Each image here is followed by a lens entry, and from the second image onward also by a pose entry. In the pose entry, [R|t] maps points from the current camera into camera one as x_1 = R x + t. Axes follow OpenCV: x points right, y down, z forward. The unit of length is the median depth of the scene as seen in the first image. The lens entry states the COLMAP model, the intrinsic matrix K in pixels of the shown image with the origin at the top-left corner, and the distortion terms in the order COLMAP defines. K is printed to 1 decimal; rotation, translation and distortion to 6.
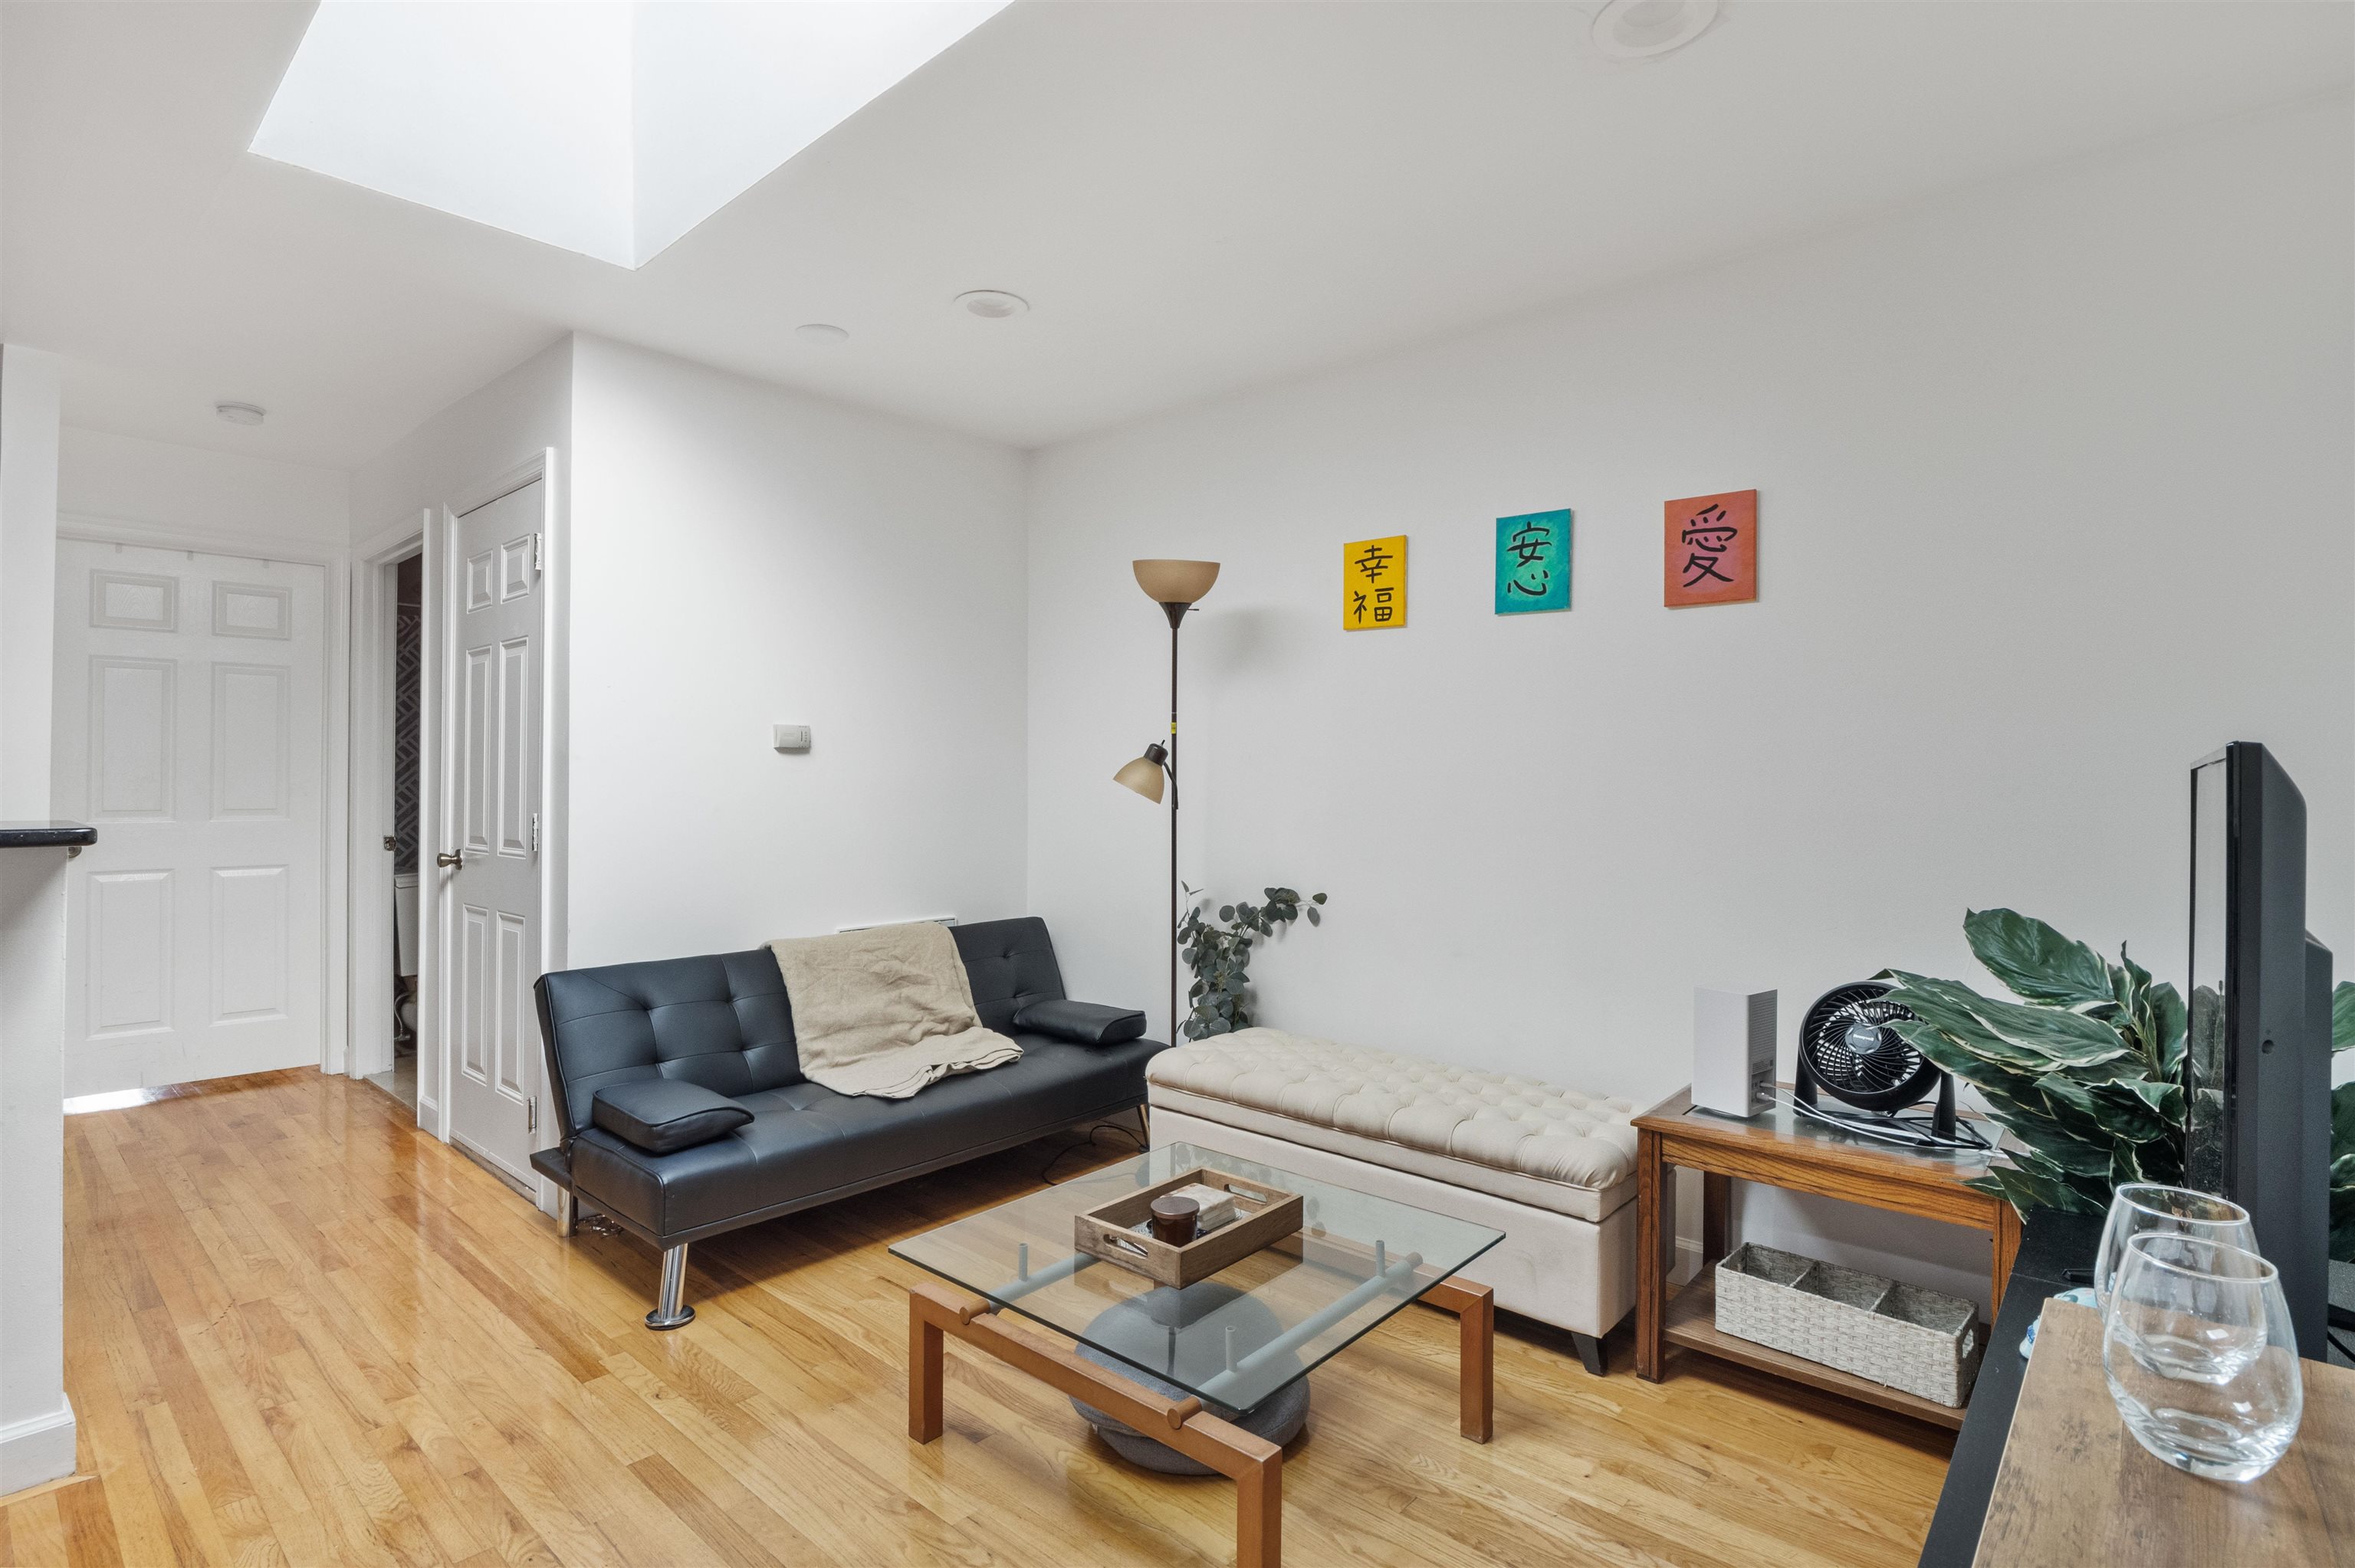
lens RADIAL K [[1142.1, 0, 1173.7], [0, 1142.1, 770.0], [0, 0, 1]] dist [-0.002996, -0.010345]
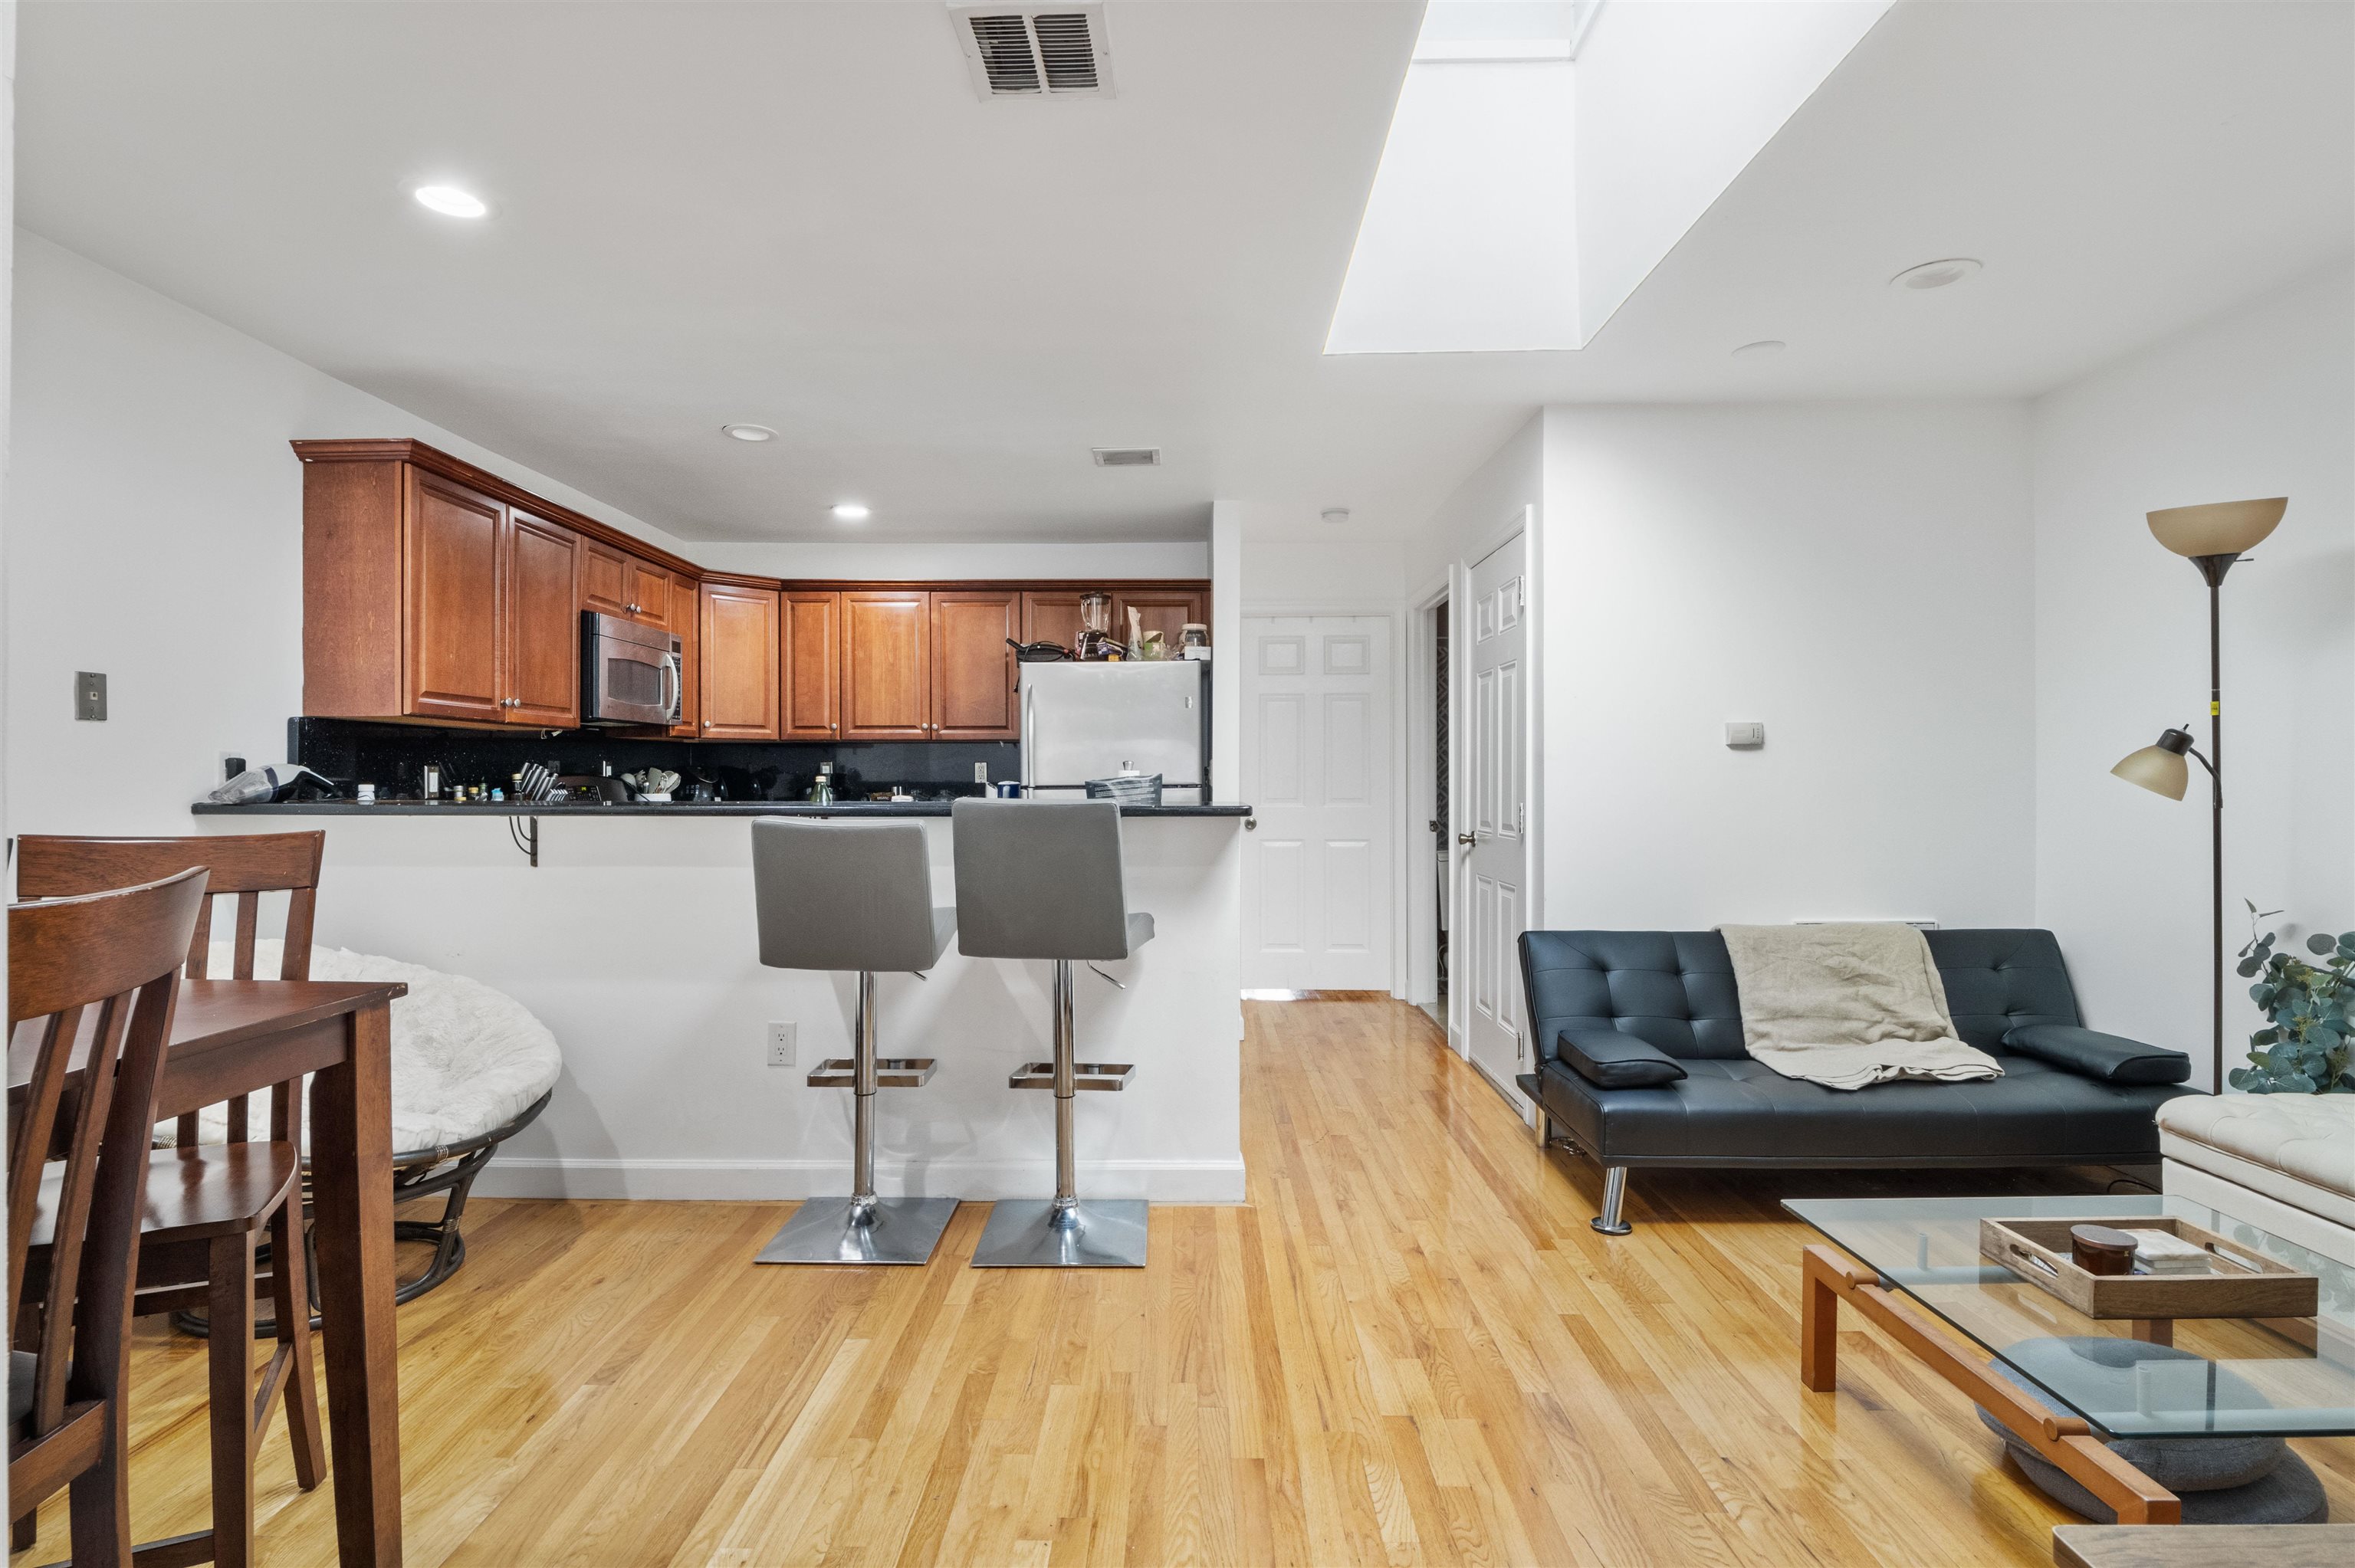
lens RADIAL K [[1142.1, 0, 1173.7], [0, 1142.1, 770.0], [0, 0, 1]] dist [-0.002996, -0.010345]
pose [[0.659147, -0.008423, -0.751967, 0.124994], [0.009768, 0.999949, -0.002638, 0.002153], [0.751950, -0.005607, 0.659196, -0.100862]]
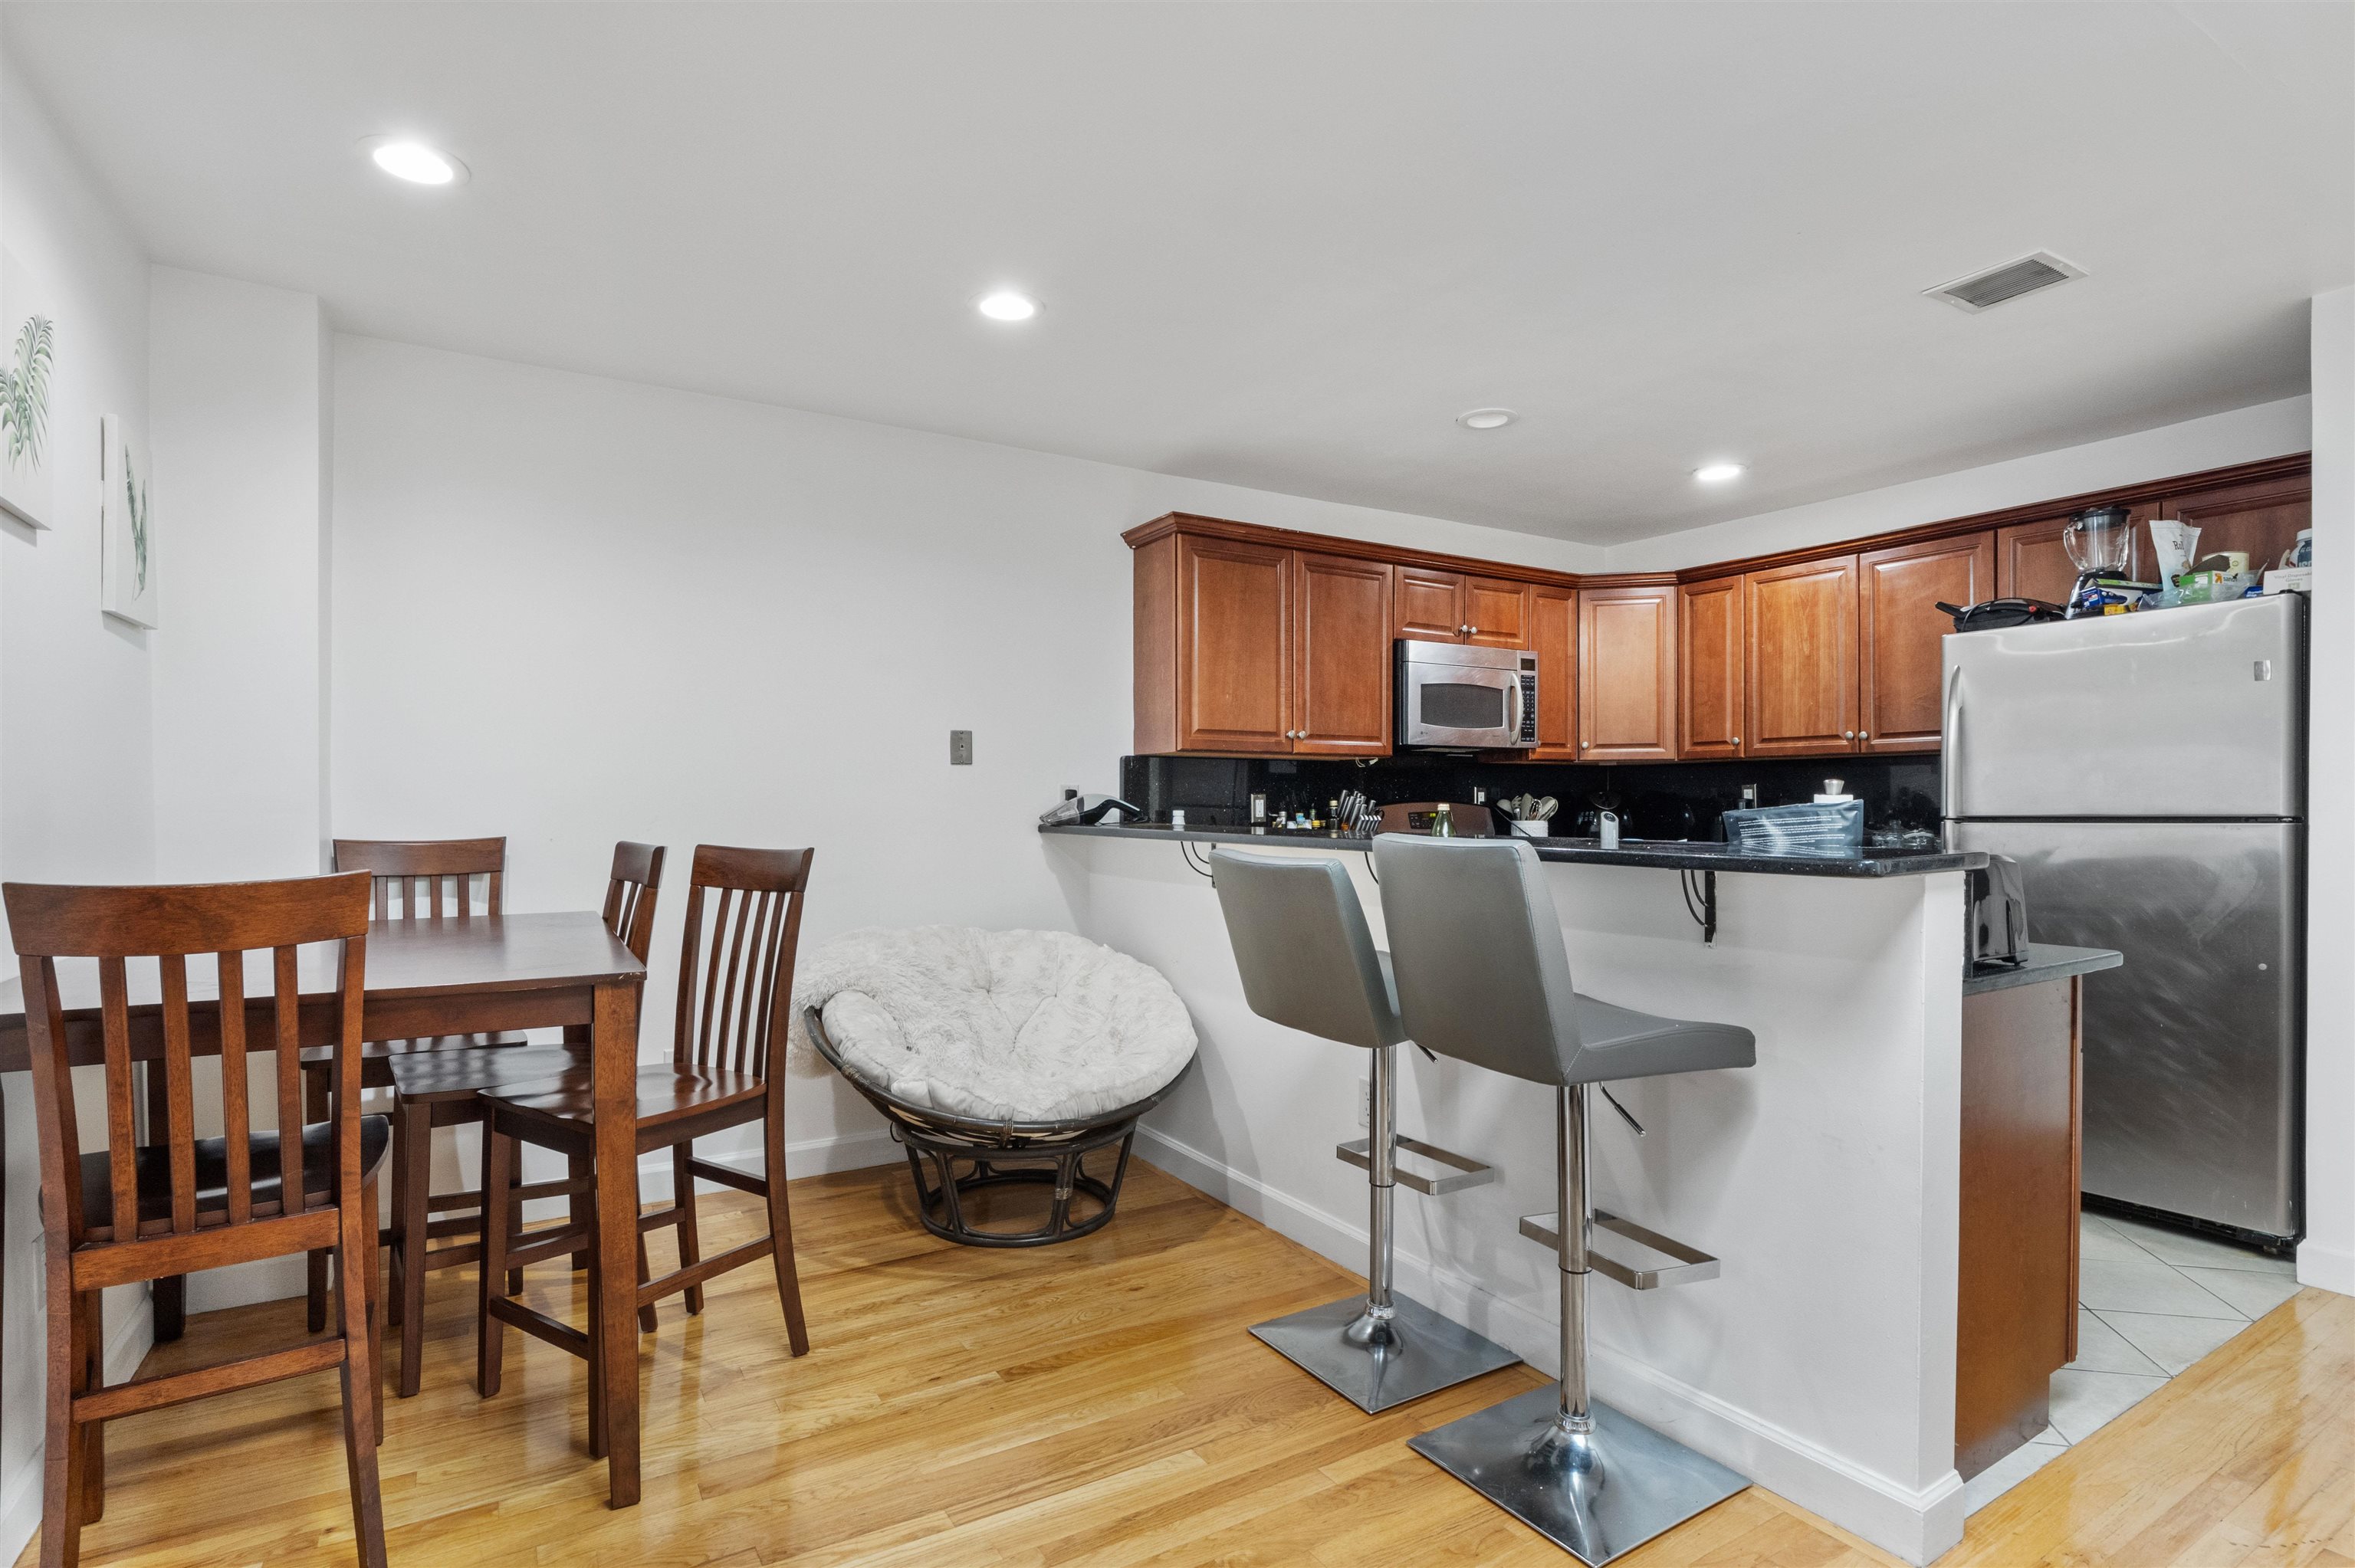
lens RADIAL K [[1161.9, 0, 1176.9], [0, 1161.9, 804.8], [0, 0, 1]] dist [-0.001030, -0.000319]
pose [[-0.295221, -0.000379, -0.955429, 0.053226], [0.010067, 0.999943, -0.003508, 0.003779], [0.955376, -0.010653, -0.295200, 0.457745]]
